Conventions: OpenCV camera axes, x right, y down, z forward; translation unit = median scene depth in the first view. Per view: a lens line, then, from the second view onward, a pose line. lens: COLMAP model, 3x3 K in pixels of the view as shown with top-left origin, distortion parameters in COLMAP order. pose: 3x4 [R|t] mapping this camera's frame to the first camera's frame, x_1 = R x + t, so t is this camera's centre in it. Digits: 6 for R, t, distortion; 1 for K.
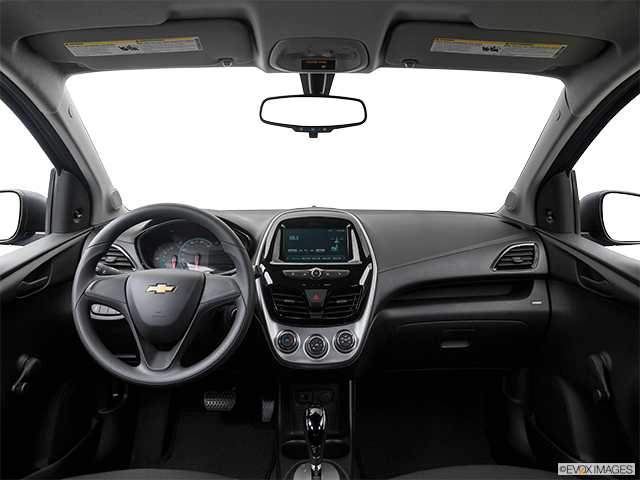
lens RADIAL K [[489.4, 0, 310.5], [0, 489.4, 240.2], [0, 0, 1]] dist [-0.111118, 0.038858]
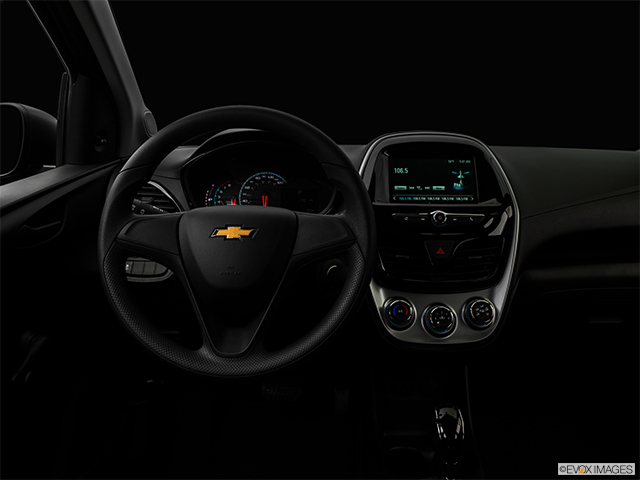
lens RADIAL K [[519.7, 0, 320.0], [0, 519.7, 240.0], [0, 0, 1]] dist [-0.120139, 0.071617]
pose [[0.999547, 0.007496, -0.029147, -0.139596], [-0.005668, 0.998040, 0.062319, 0.054015], [0.029557, -0.062125, 0.997631, 0.246823]]
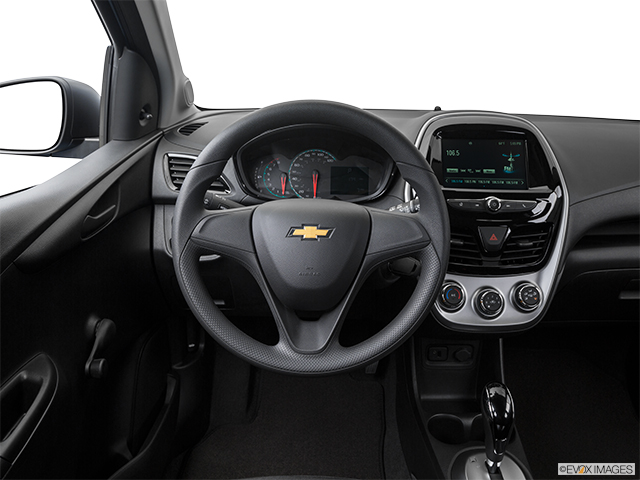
lens RADIAL K [[511.6, 0, 320.0], [0, 511.6, 240.0], [0, 0, 1]] dist [-0.124436, 0.074871]
pose [[0.999781, 0.018981, -0.008792, -0.236915], [-0.016904, 0.980676, 0.194909, -0.021472], [0.012321, -0.194718, 0.980782, 0.255989]]
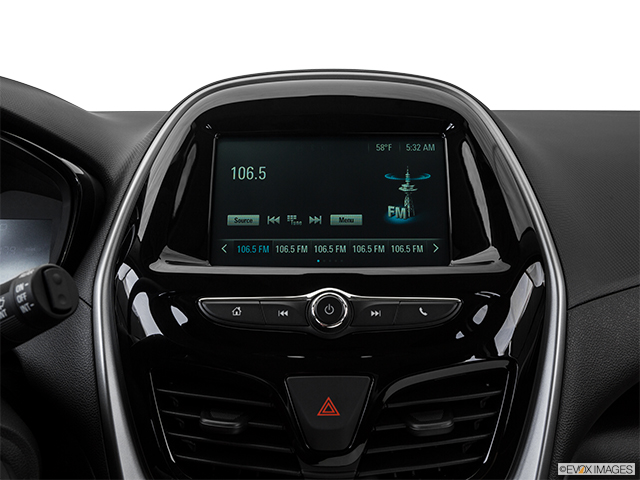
lens RADIAL K [[781.2, 0, 320.0], [0, 781.2, 240.0], [0, 0, 1]] dist [-0.008825, -0.008583]
pose [[0.999886, 0.001057, -0.015041, 0.012765], [-0.000495, 0.999302, 0.037340, 0.017243], [0.015070, -0.037328, 0.999189, 0.603507]]
